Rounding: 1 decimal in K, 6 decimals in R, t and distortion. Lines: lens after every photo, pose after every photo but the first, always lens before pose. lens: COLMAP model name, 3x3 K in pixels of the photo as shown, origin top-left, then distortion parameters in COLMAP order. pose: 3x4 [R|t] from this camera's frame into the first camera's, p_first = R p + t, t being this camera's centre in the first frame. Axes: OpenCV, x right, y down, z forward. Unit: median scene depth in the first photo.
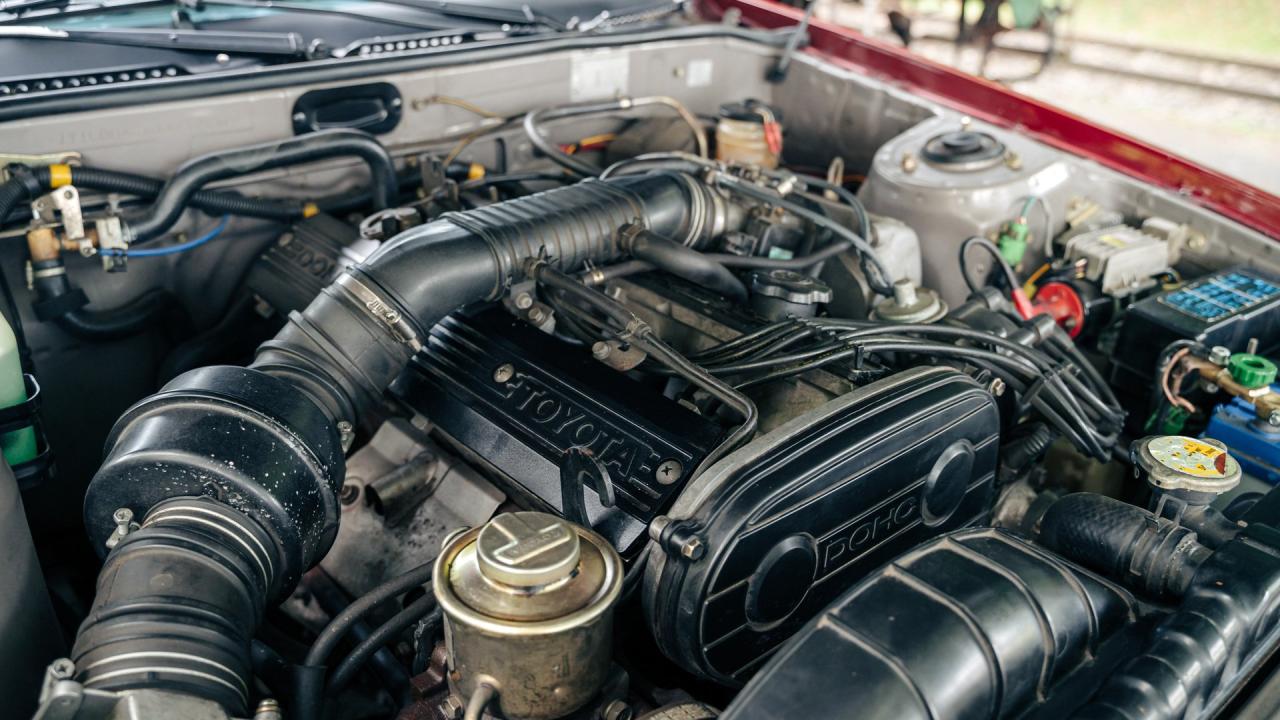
lens RADIAL K [[1234.8, 0, 646.4], [0, 1234.8, 339.9], [0, 0, 1]] dist [-0.101408, 0.118214]
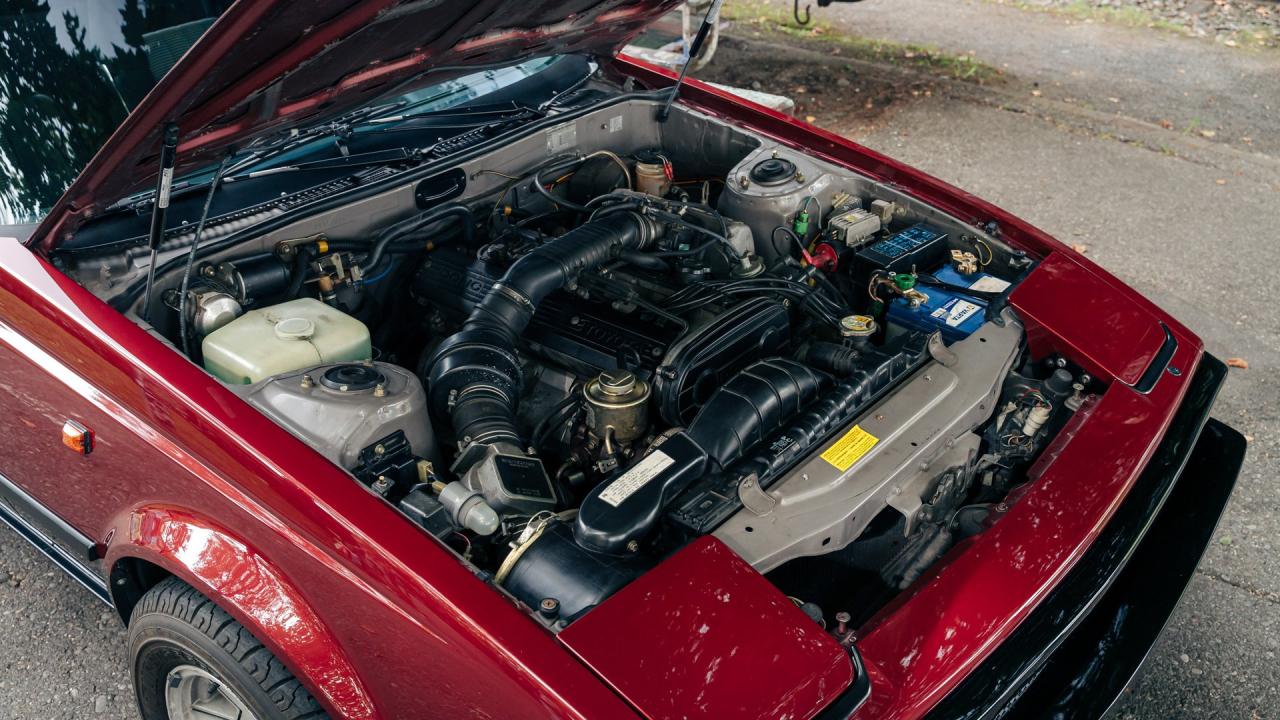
lens RADIAL K [[1399.3, 0, 670.8], [0, 1399.3, 370.3], [0, 0, 1]] dist [-0.063266, 0.118633]
pose [[0.986908, -0.115456, 0.112618, -0.206364], [0.105796, 0.990460, 0.088296, -0.077656], [-0.121738, -0.075226, 0.989708, -1.360812]]
